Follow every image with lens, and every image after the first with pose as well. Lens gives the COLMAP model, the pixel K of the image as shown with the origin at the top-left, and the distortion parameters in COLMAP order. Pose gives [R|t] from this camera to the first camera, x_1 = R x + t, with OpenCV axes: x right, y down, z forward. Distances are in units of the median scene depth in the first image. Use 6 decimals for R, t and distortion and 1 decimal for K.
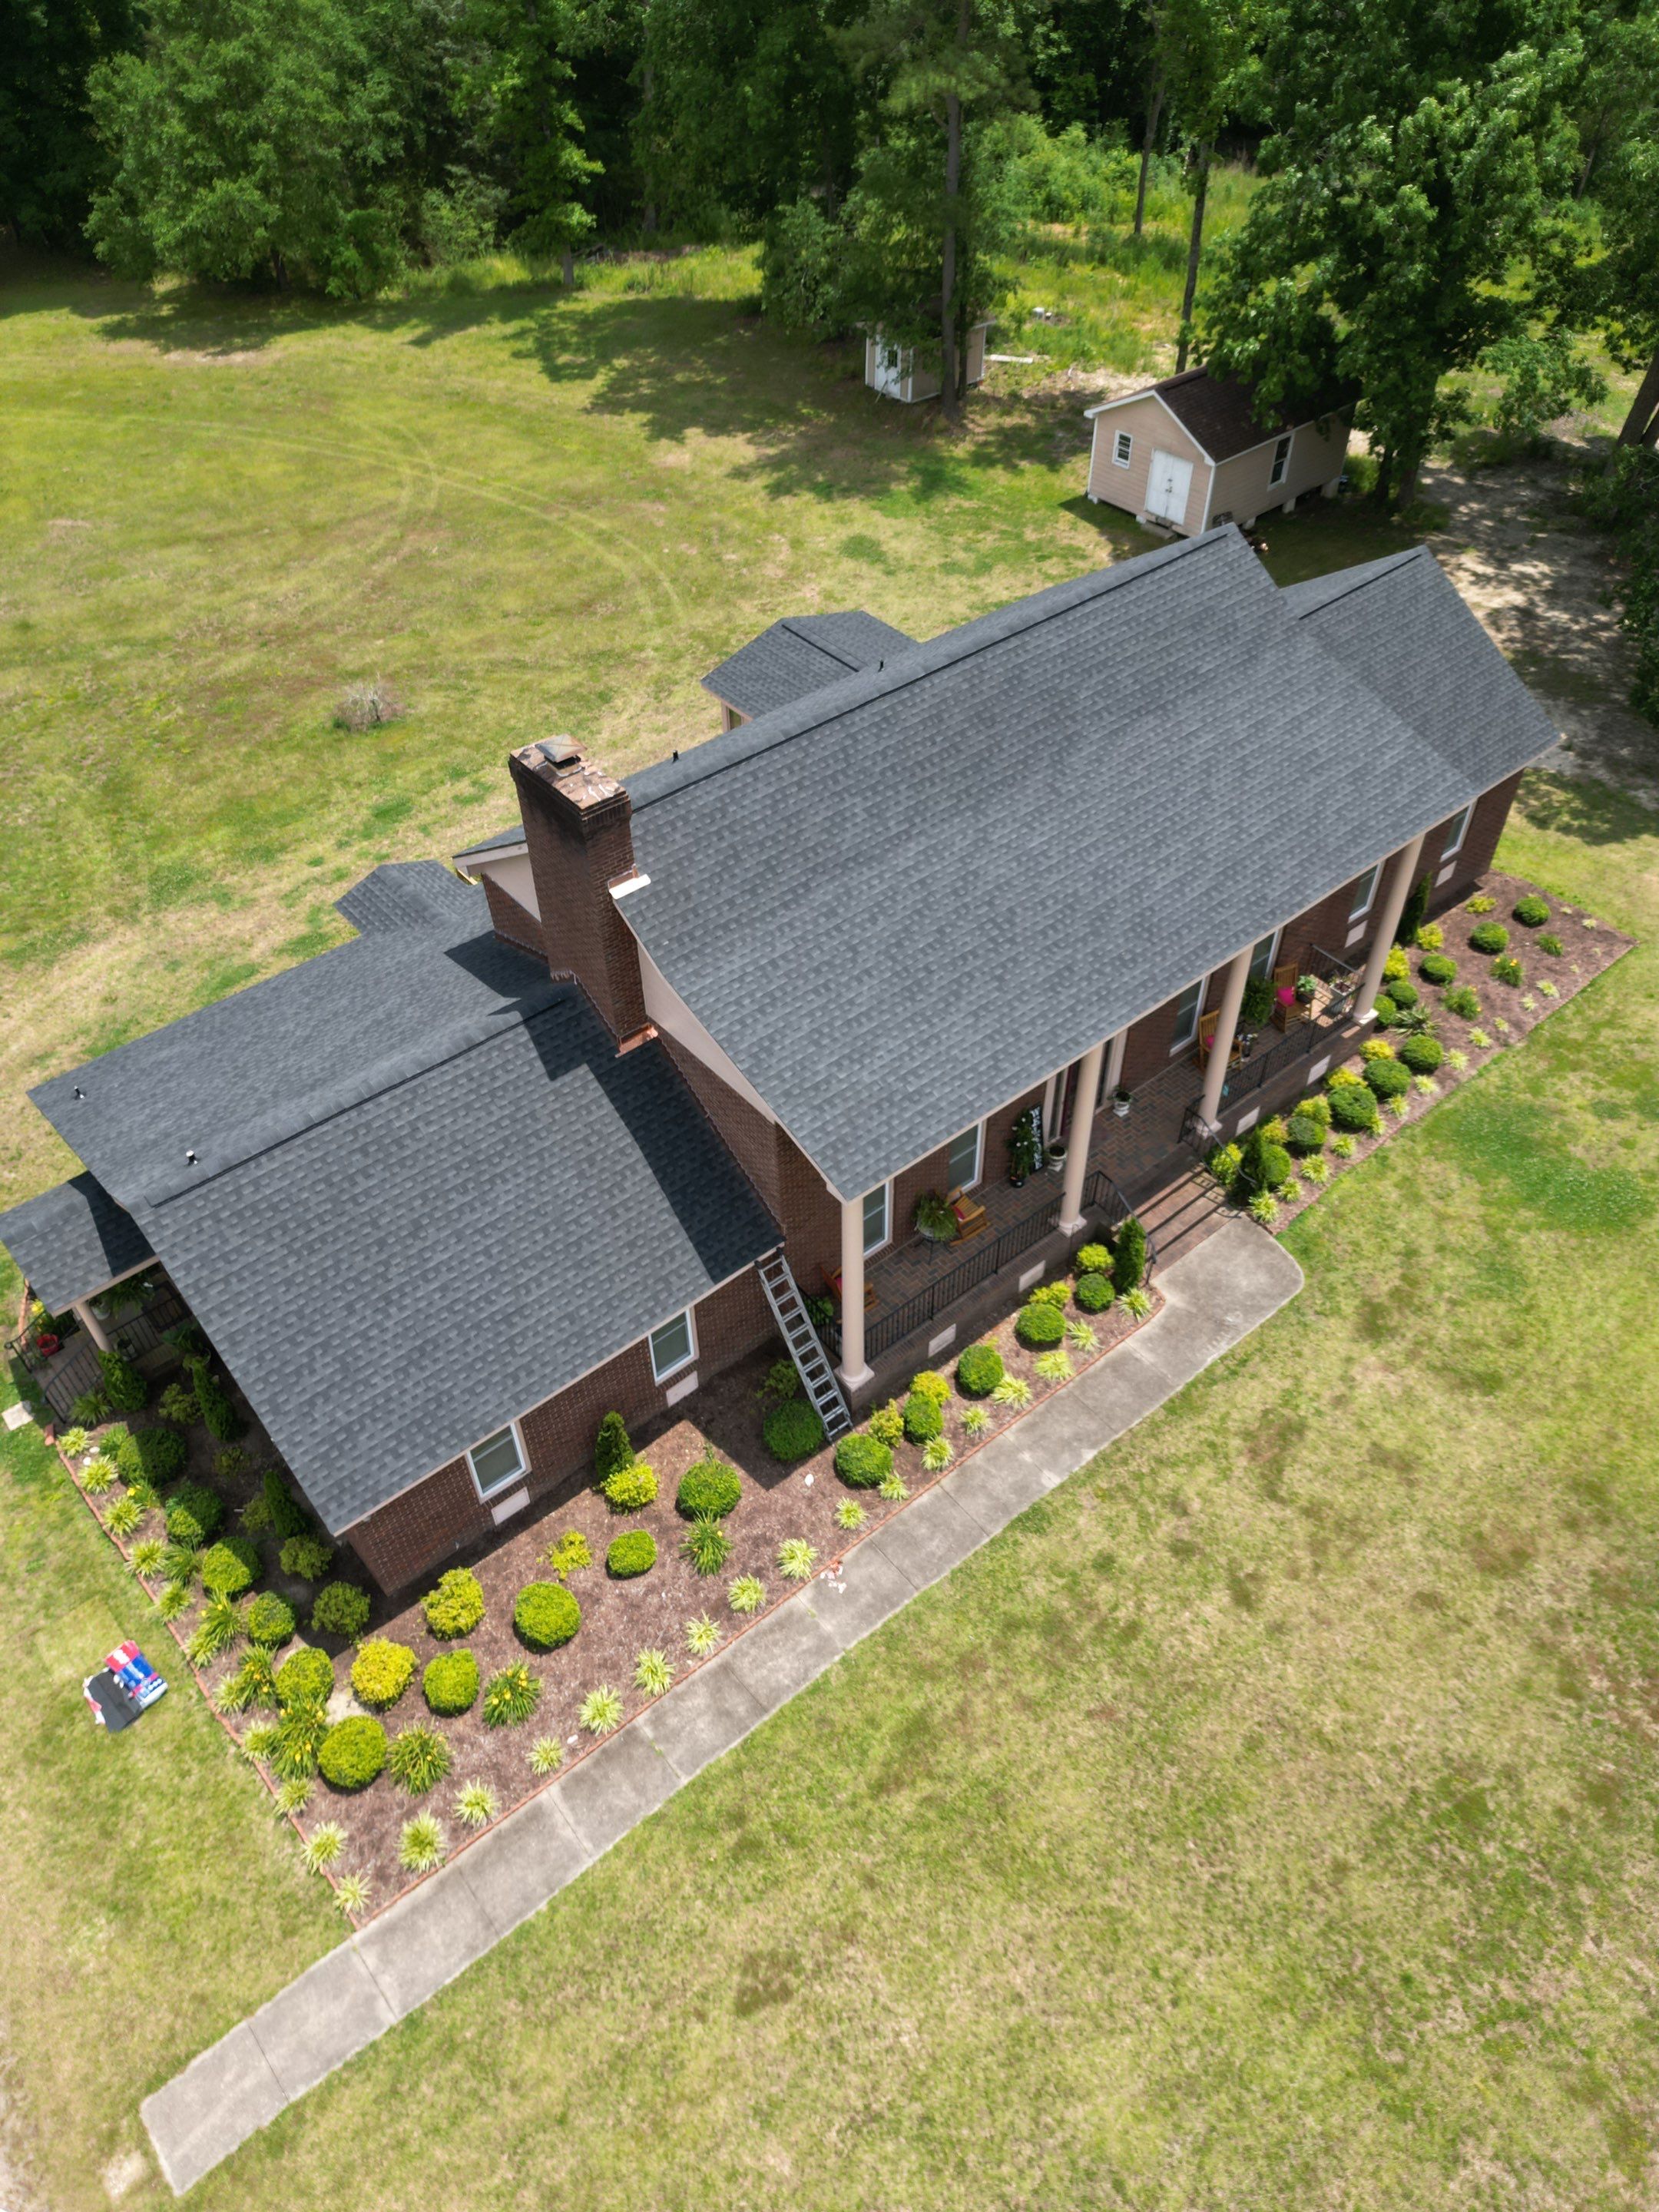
lens RADIAL K [[1556.5, 0, 814.3], [0, 1556.5, 1108.3], [0, 0, 1]] dist [0.049307, -0.036292]
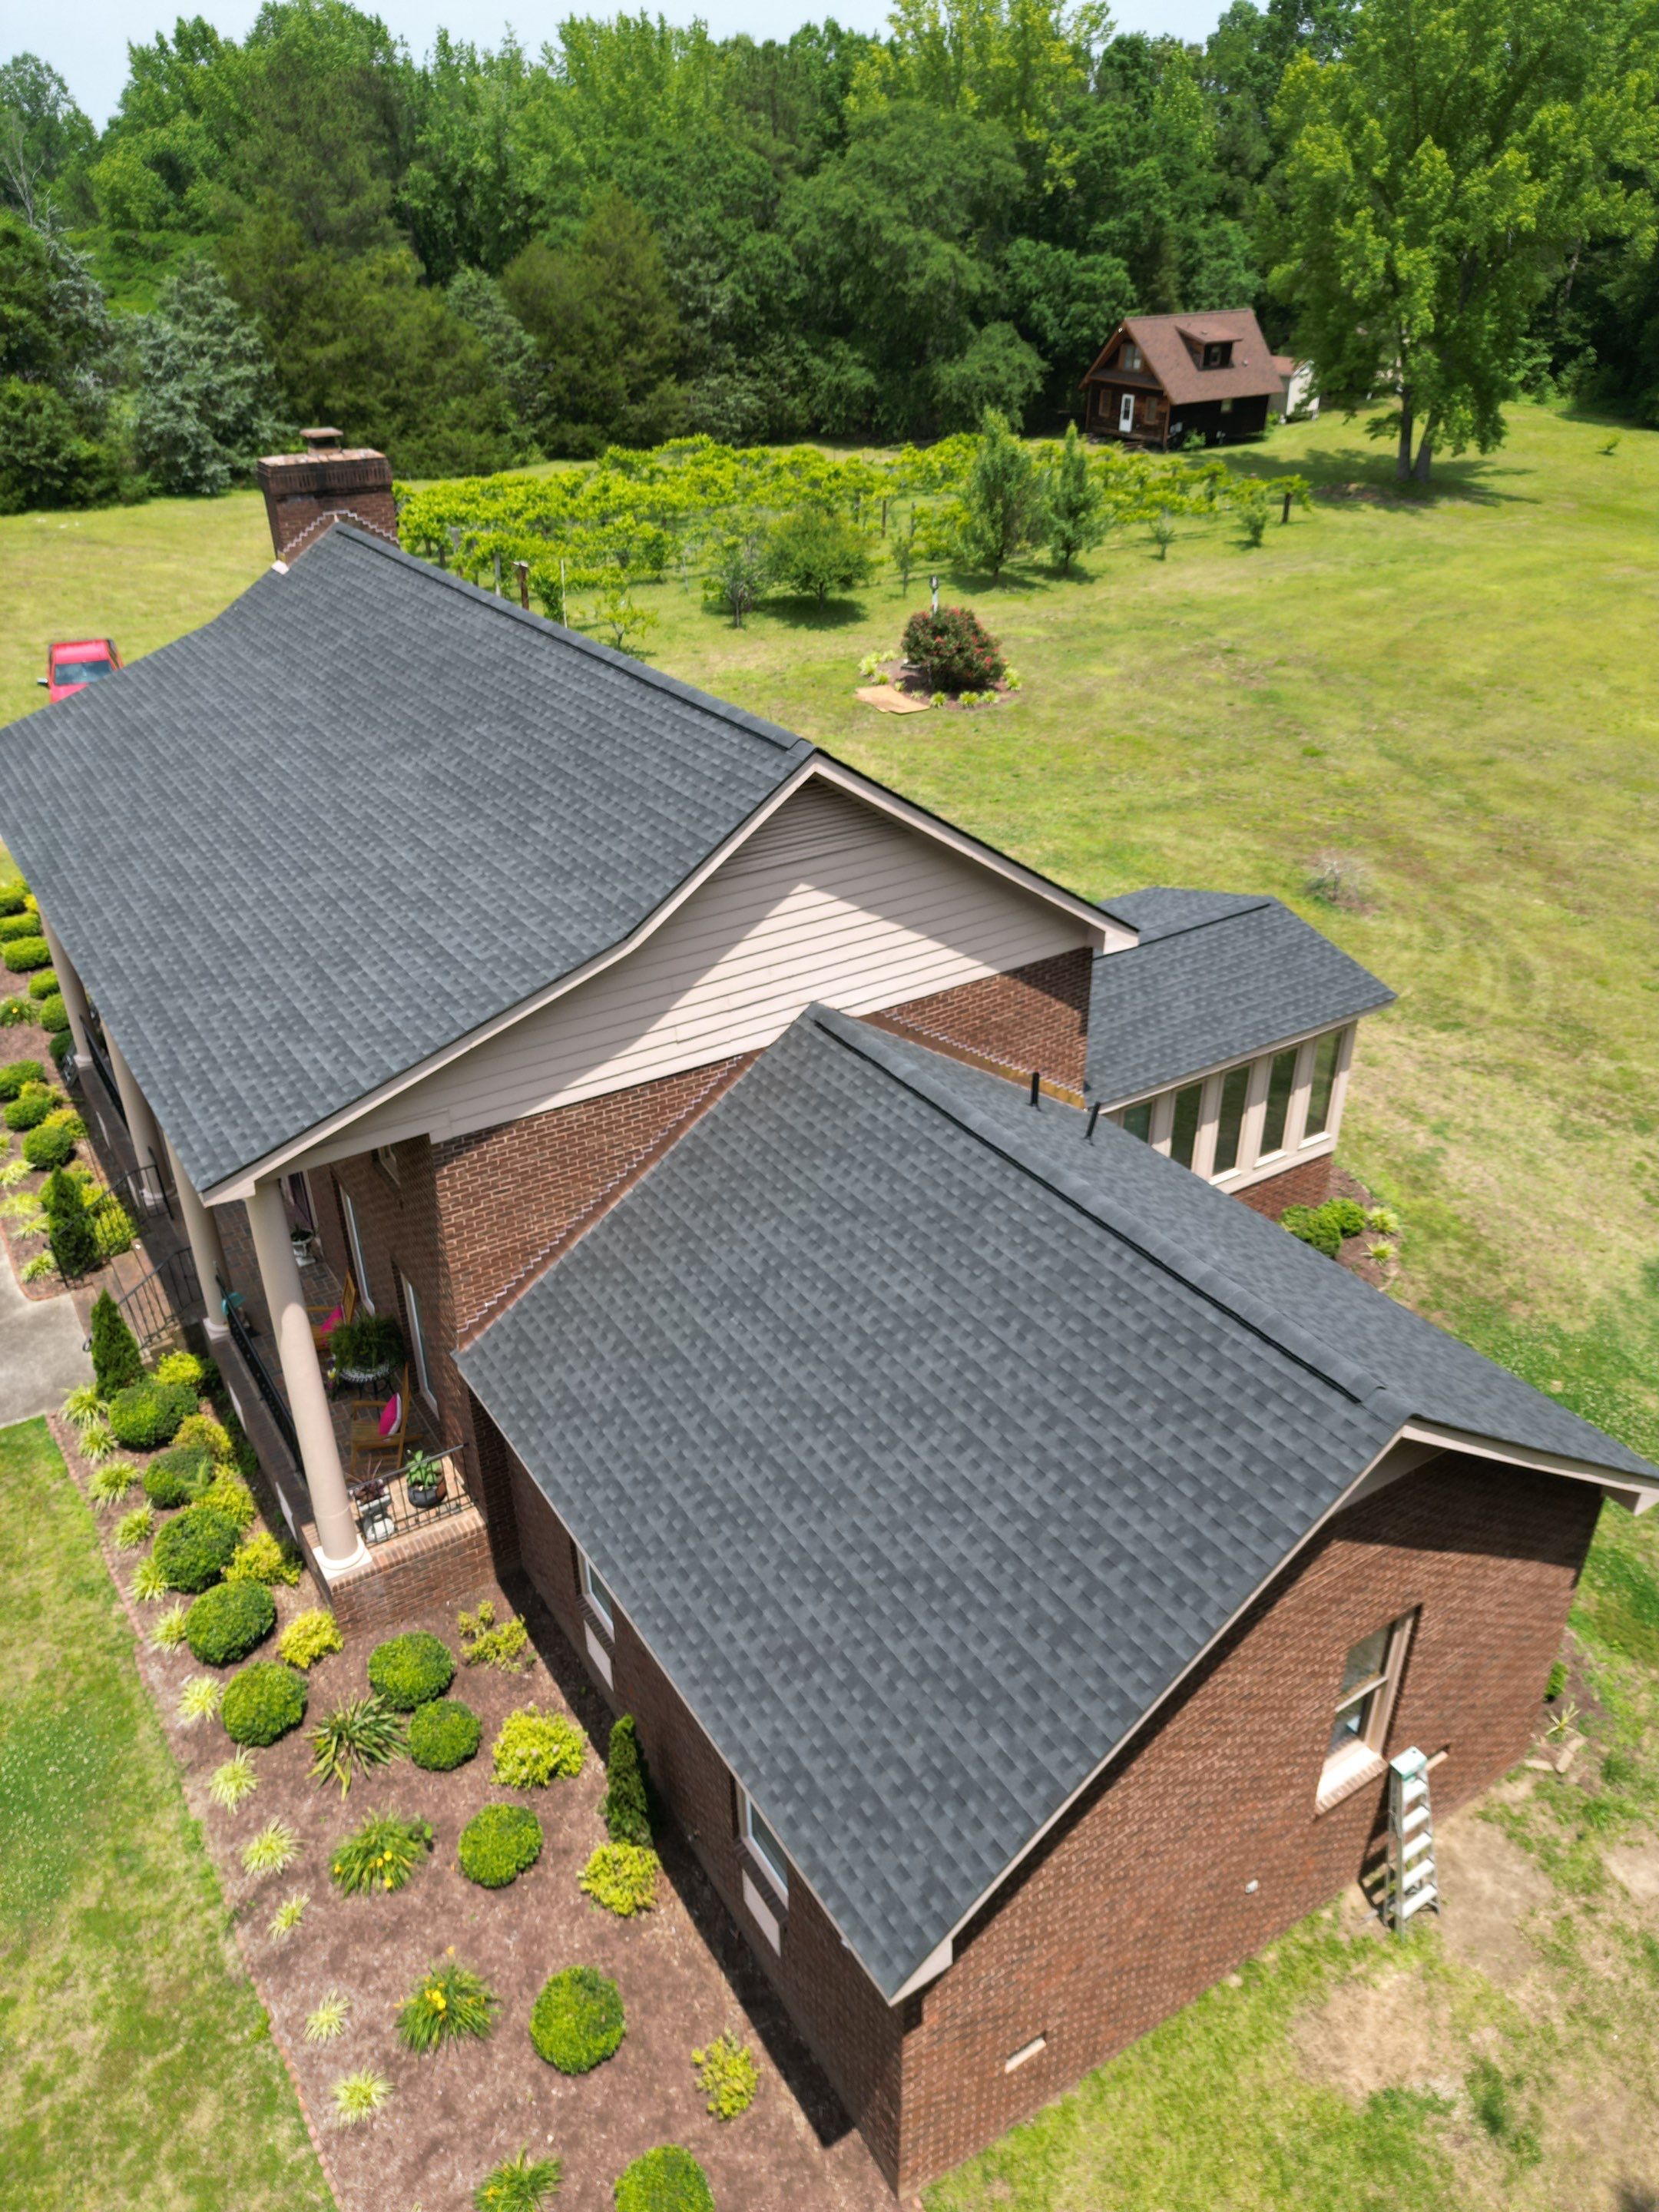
lens RADIAL K [[1556.5, 0, 830.5], [0, 1556.5, 1092.3], [0, 0, 1]] dist [0.049307, -0.036292]
pose [[-0.121555, 0.504450, -0.854842, 0.711858], [-0.695634, 0.571043, 0.435894, -0.501959], [0.708038, 0.647642, 0.281499, 0.877766]]
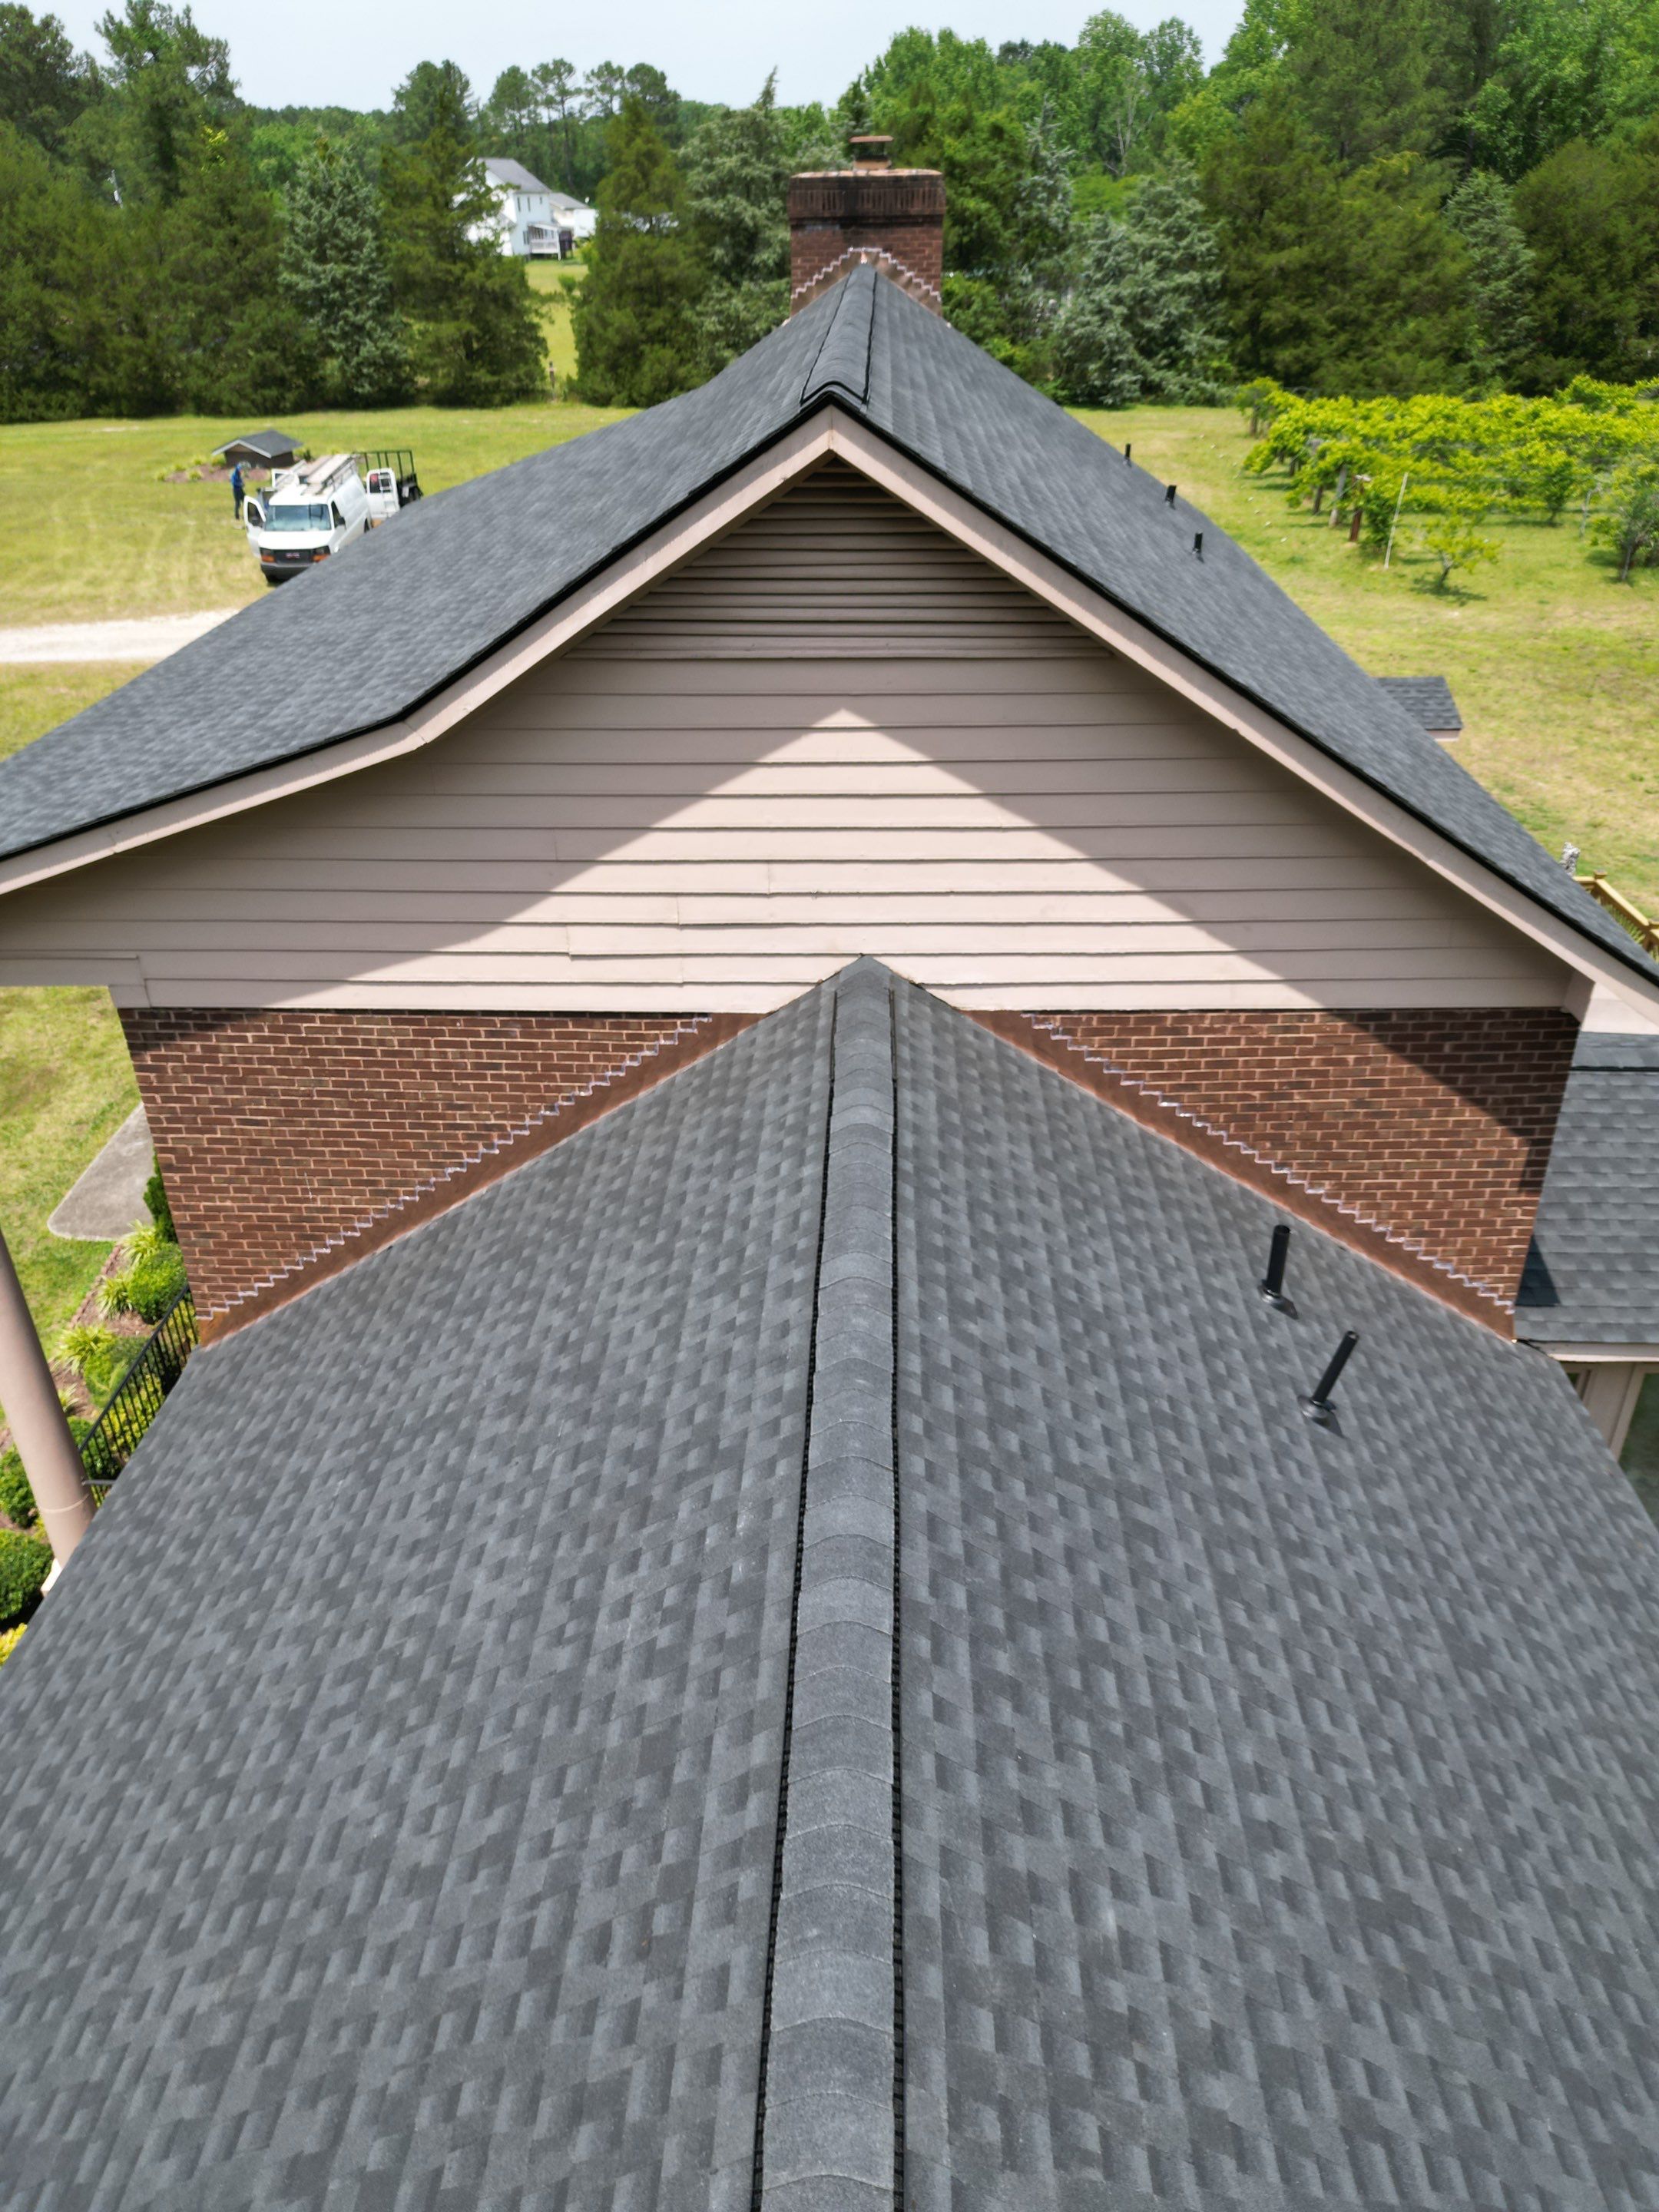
lens RADIAL K [[1556.5, 0, 845.3], [0, 1556.5, 1100.1], [0, 0, 1]] dist [0.049307, -0.036292]
pose [[-0.658204, 0.394586, -0.641147, 0.431789], [-0.517837, 0.380872, 0.766017, -0.484186], [0.546454, 0.836205, -0.046361, 1.036054]]
